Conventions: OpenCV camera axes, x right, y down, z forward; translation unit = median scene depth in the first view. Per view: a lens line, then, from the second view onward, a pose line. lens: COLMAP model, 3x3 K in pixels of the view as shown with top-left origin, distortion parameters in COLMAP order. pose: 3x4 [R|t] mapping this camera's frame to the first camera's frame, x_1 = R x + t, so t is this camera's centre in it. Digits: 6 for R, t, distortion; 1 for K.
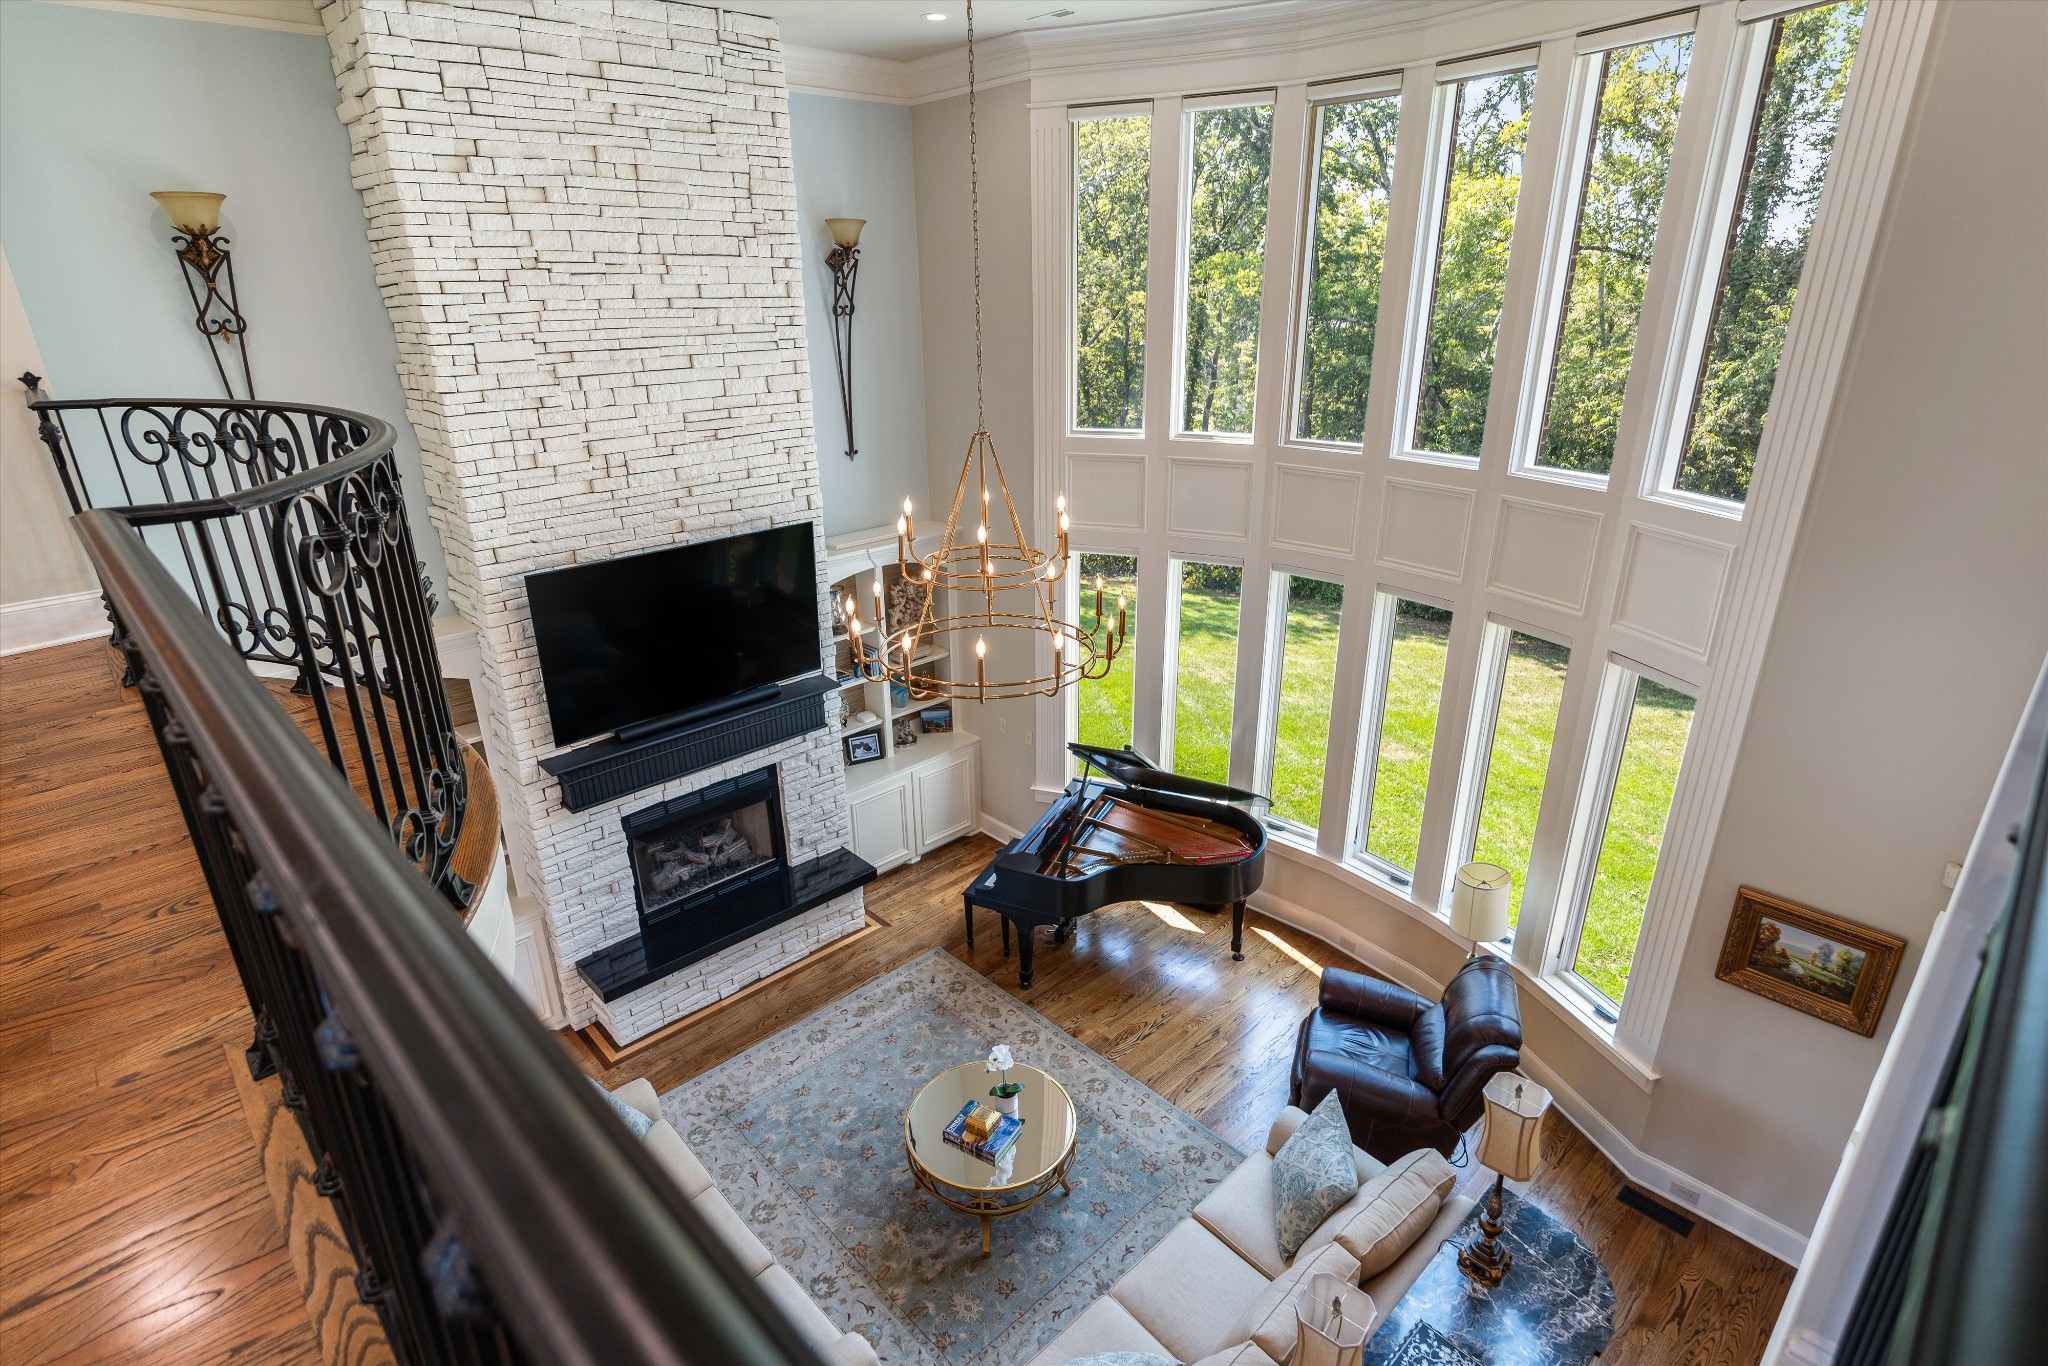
lens RADIAL K [[1016.4, 0, 1023.1], [0, 1016.4, 682.3], [0, 0, 1]] dist [-0.001834, -0.000361]
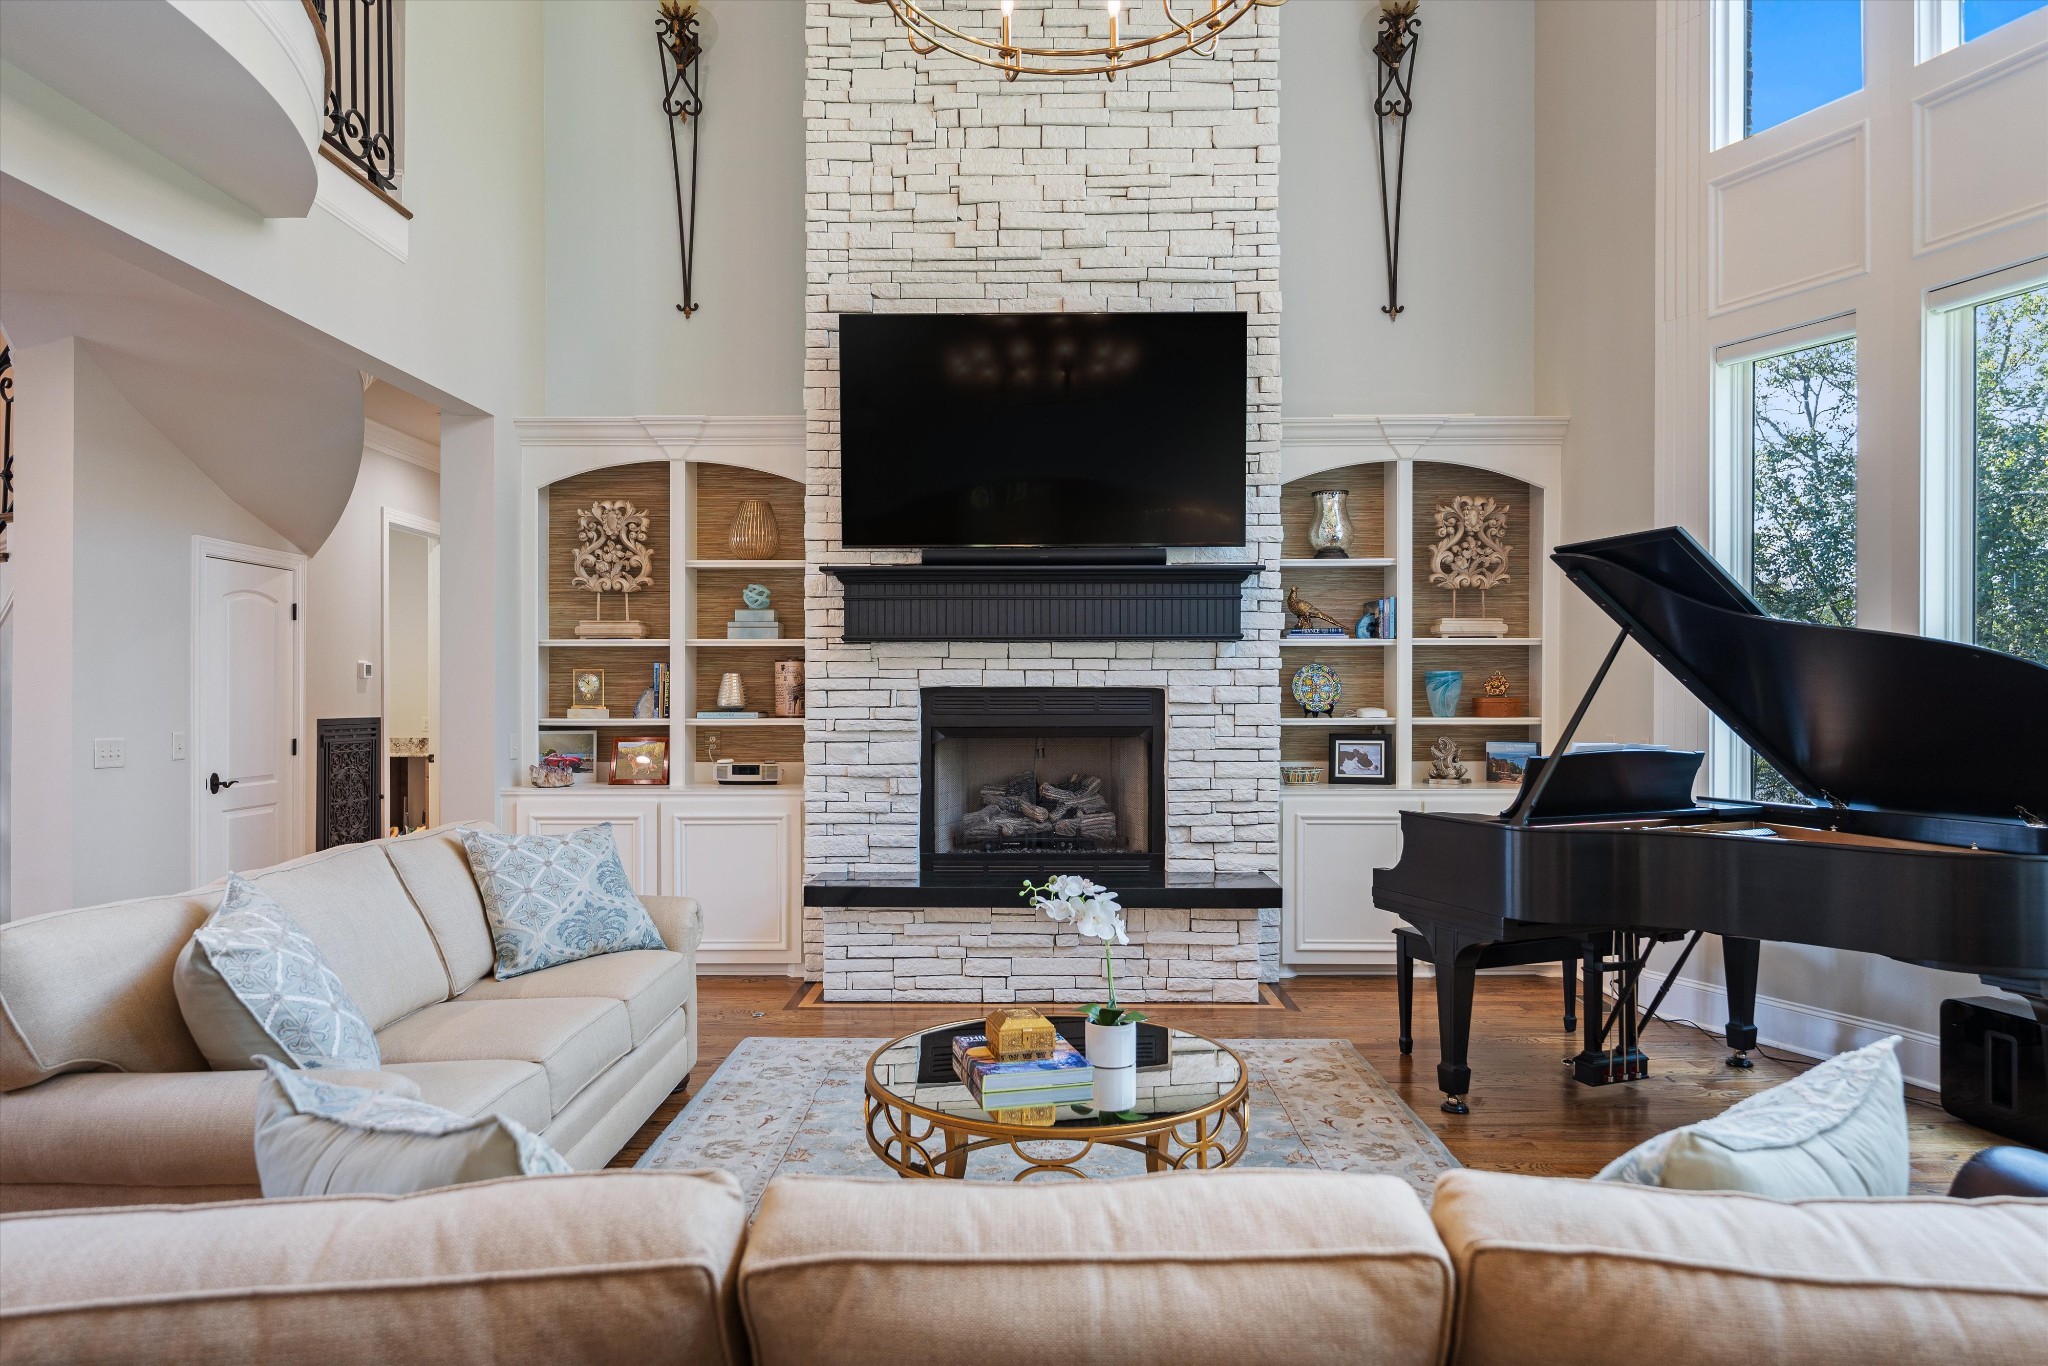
lens RADIAL K [[1234.9, 0, 1026.6], [0, 1234.9, 689.6], [0, 0, 1]] dist [0.000211, -0.000577]
pose [[0.721311, 0.011133, -0.692522, 0.268479], [-0.257990, 0.932235, -0.253729, 0.332719], [0.642769, 0.361681, 0.675304, 0.441790]]
